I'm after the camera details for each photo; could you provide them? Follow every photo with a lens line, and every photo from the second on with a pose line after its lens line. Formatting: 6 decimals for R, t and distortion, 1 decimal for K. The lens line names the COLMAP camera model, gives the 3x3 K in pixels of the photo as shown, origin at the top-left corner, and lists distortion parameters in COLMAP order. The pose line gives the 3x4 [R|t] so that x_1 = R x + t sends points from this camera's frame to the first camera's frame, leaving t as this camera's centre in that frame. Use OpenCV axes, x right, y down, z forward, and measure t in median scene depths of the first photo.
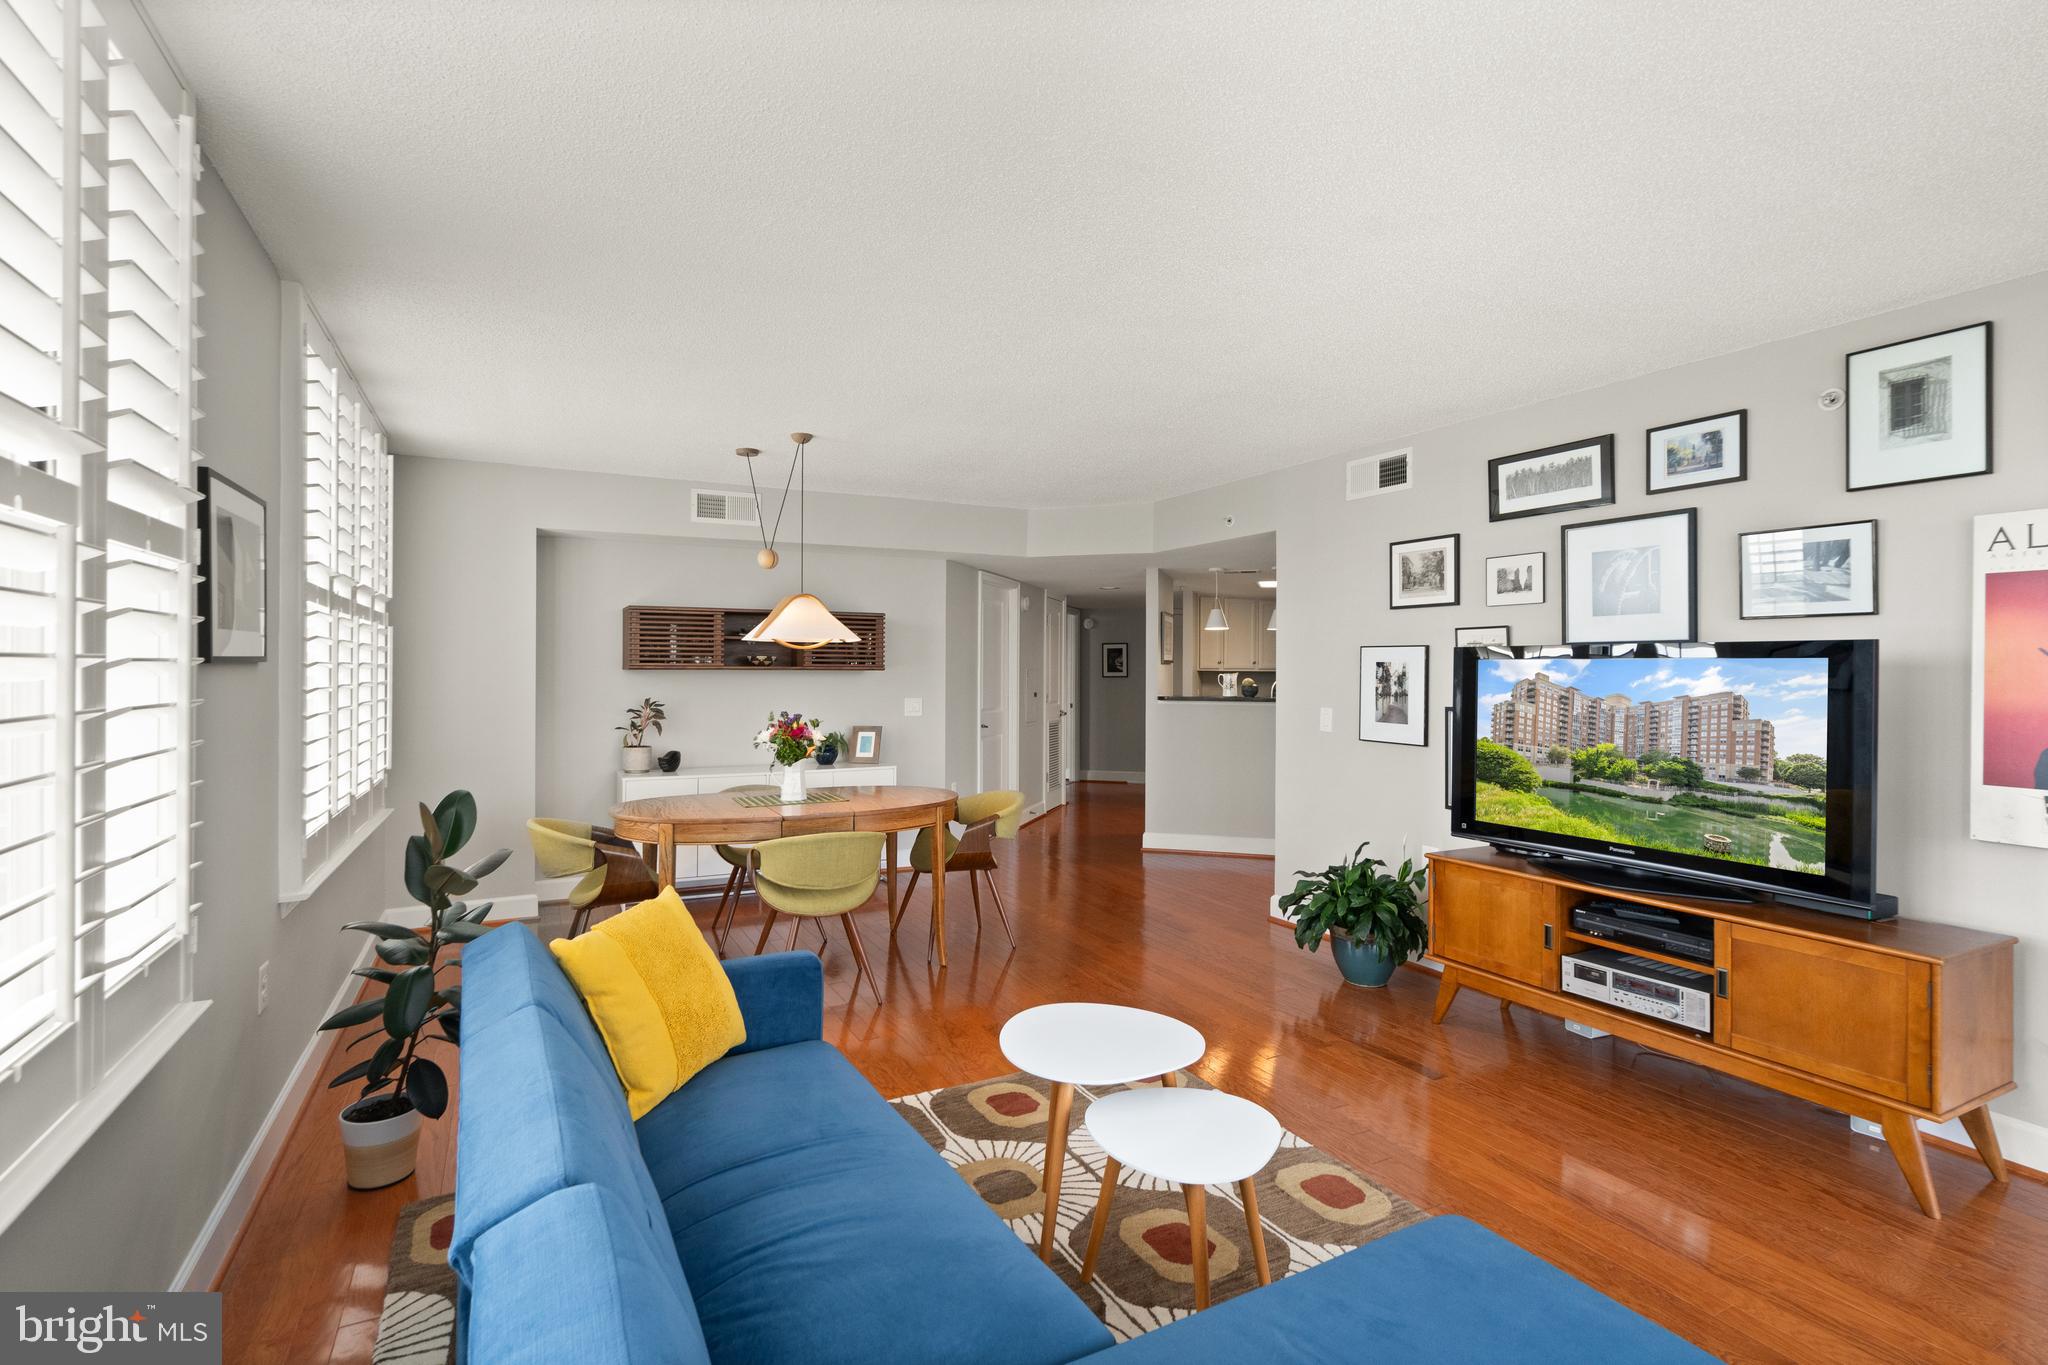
lens RADIAL K [[925.3, 0, 1024.0], [0, 925.3, 682.5], [0, 0, 1]] dist [0.107737, -0.000028]
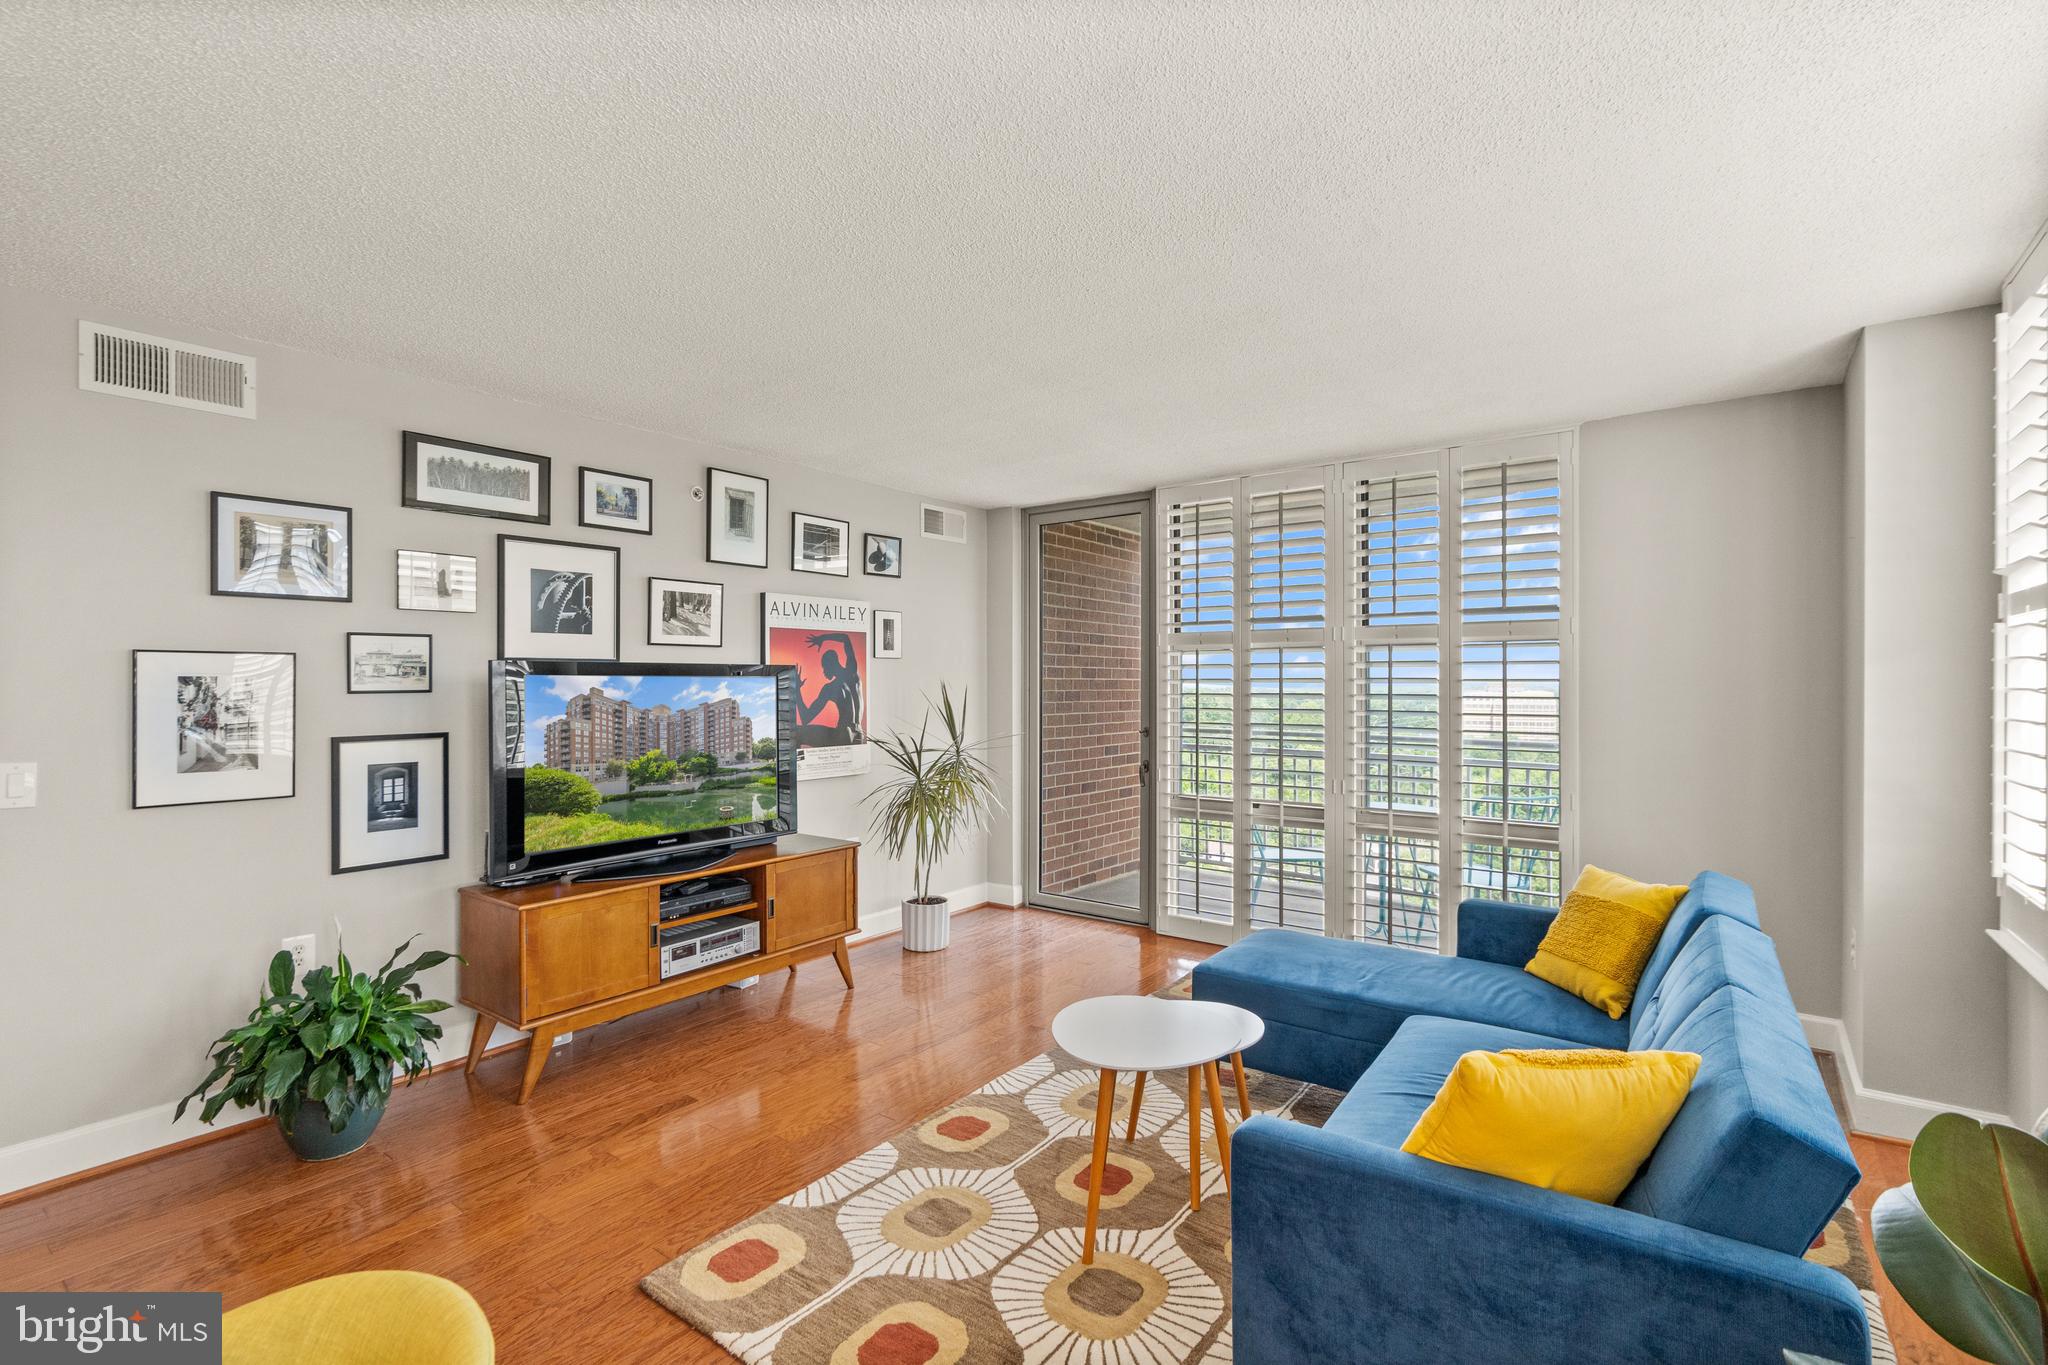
lens RADIAL K [[956.5, 0, 1042.1], [0, 956.5, 673.8], [0, 0, 1]] dist [-0.000944, -0.000068]
pose [[-0.476552, 0.001621, 0.879145, -0.567743], [0.031471, 0.999389, 0.015217, -0.027427], [-0.878583, 0.034919, -0.476312, 1.092953]]
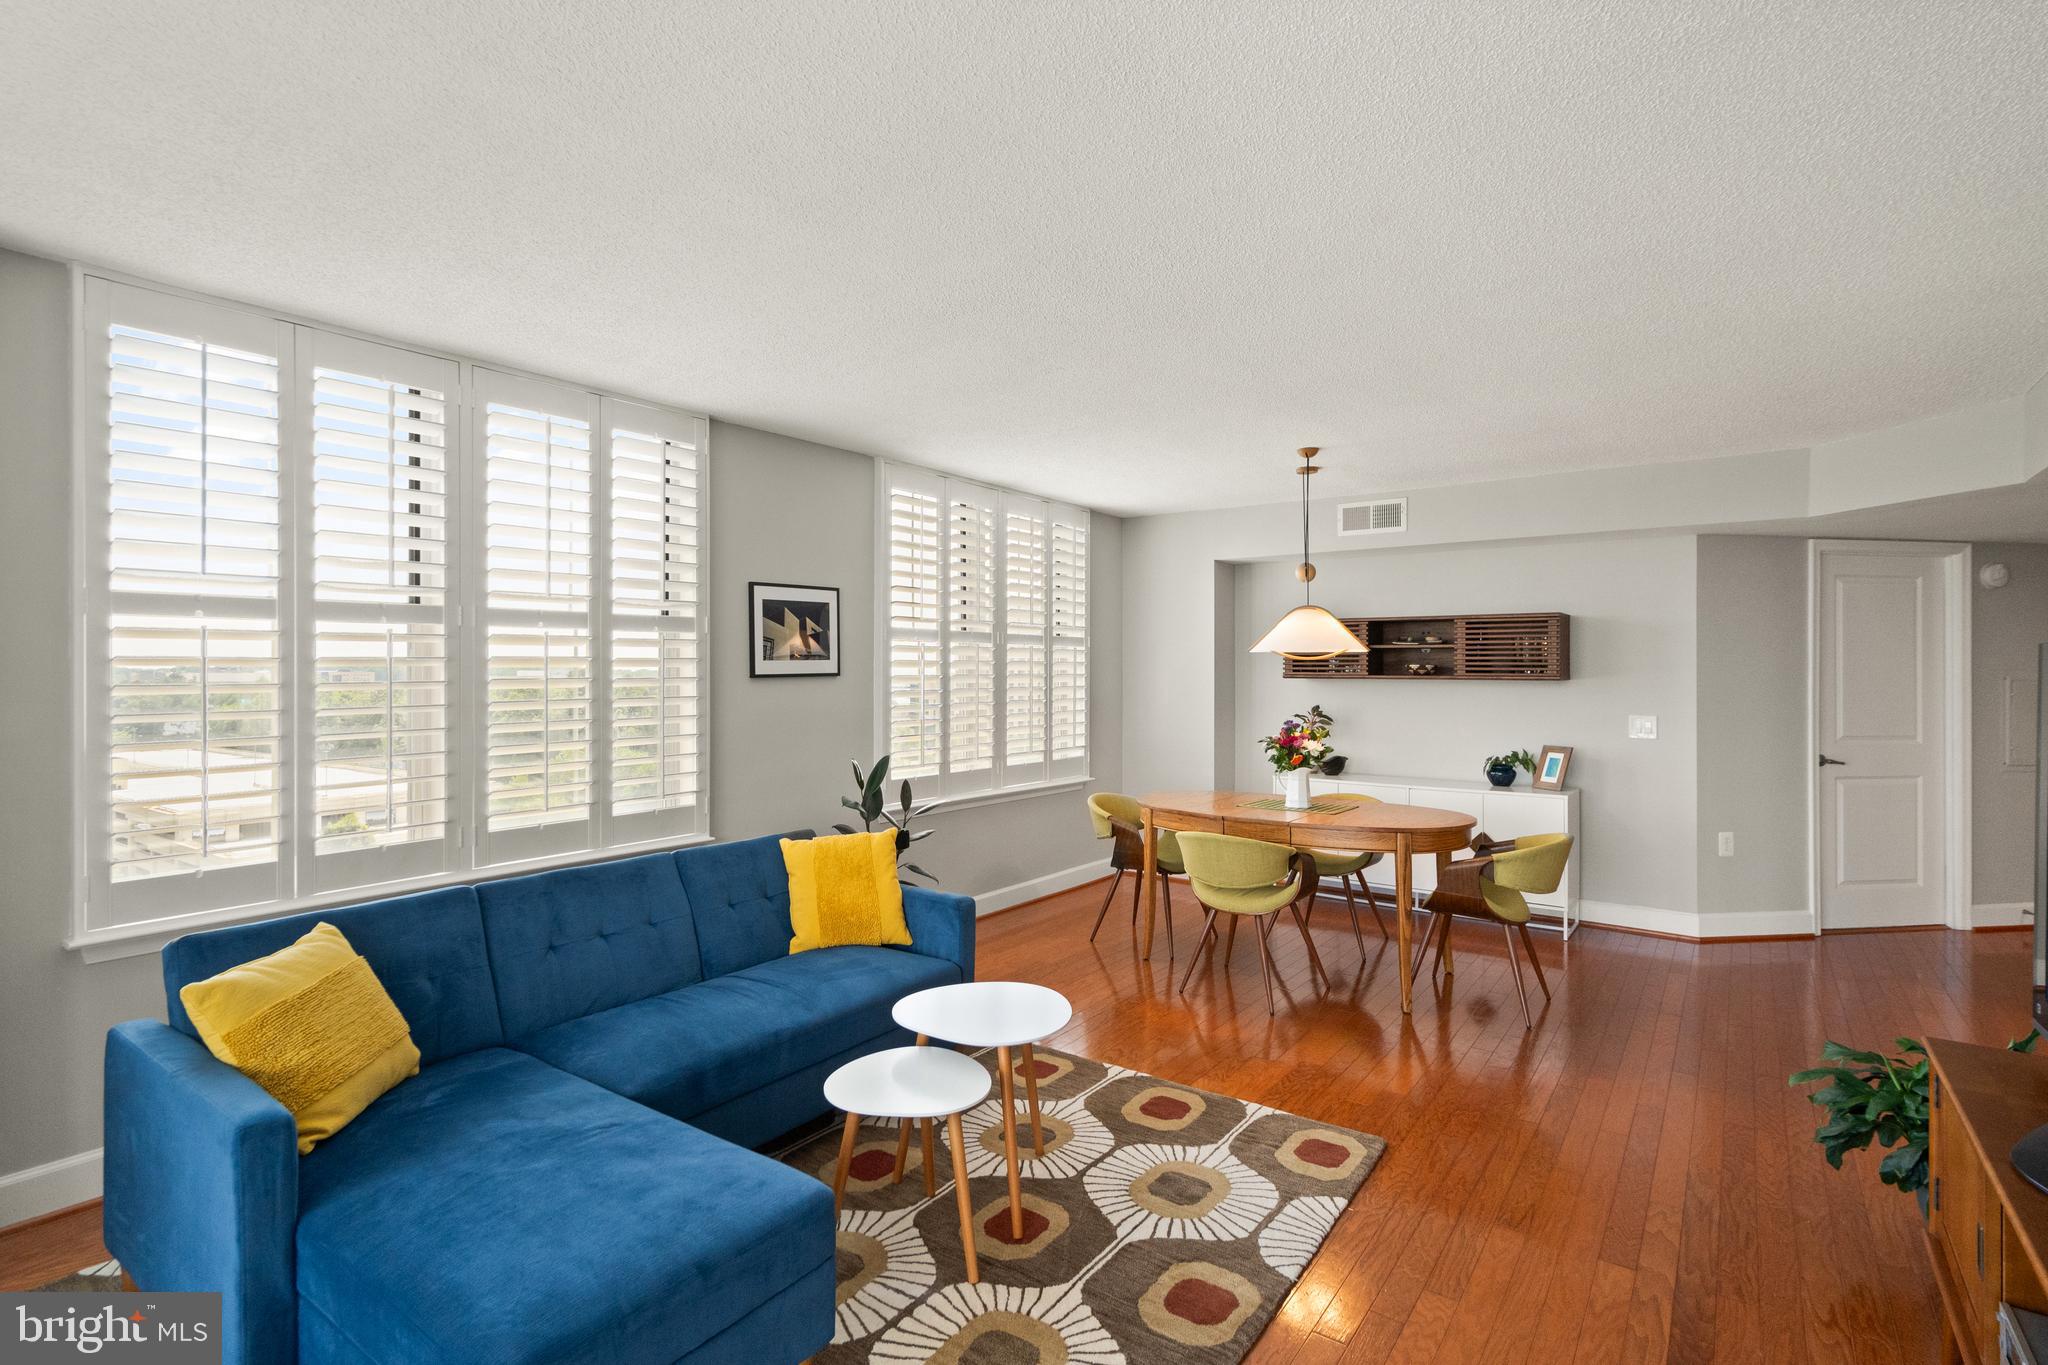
lens RADIAL K [[956.5, 0, 1042.1], [0, 956.5, 673.8], [0, 0, 1]] dist [-0.000944, -0.000068]
pose [[0.488099, 0.000421, -0.872788, 0.740917], [-0.017188, 0.999811, -0.009130, -0.005949], [0.872619, 0.019458, 0.488013, 0.343816]]
